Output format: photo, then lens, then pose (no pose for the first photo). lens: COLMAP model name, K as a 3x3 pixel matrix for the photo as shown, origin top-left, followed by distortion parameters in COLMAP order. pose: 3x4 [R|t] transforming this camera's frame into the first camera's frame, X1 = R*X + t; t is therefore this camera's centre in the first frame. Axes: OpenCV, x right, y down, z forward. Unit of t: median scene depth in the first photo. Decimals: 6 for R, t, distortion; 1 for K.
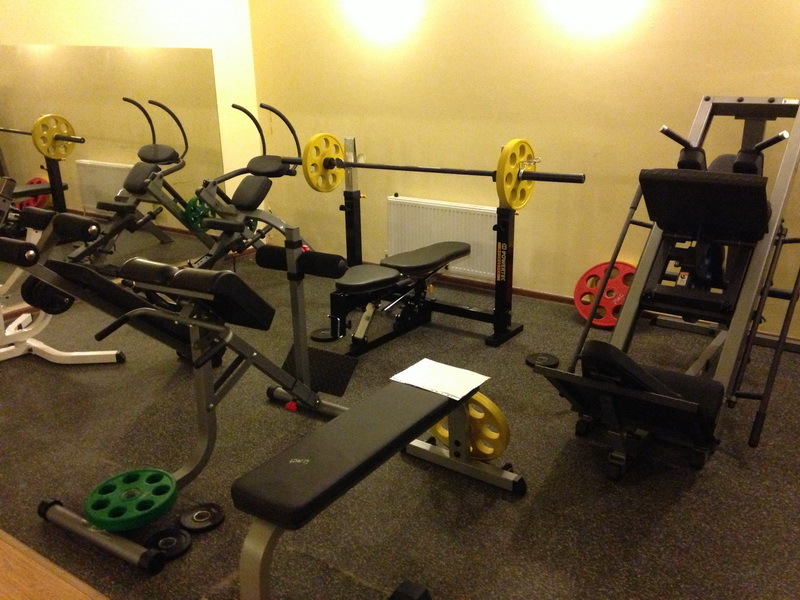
lens RADIAL K [[726.2, 0, 400.0], [0, 726.2, 300.0], [0, 0, 1]] dist [0.204150, -0.348113]
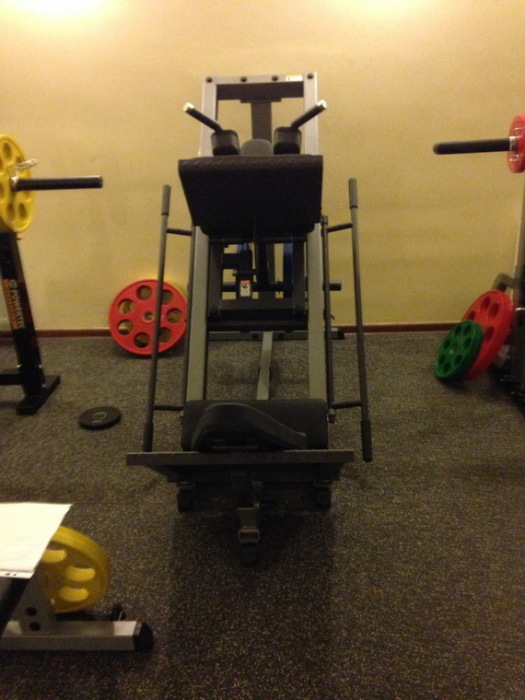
lens RADIAL K [[635.4, 0, 262.5], [0, 635.4, 350.0], [0, 0, 1]] dist [0.204150, -0.348113]
pose [[0.840811, -0.224509, 0.492578, 0.015252], [0.194749, 0.974470, 0.111719, -0.035454], [-0.505084, 0.001994, 0.863068, 0.329995]]
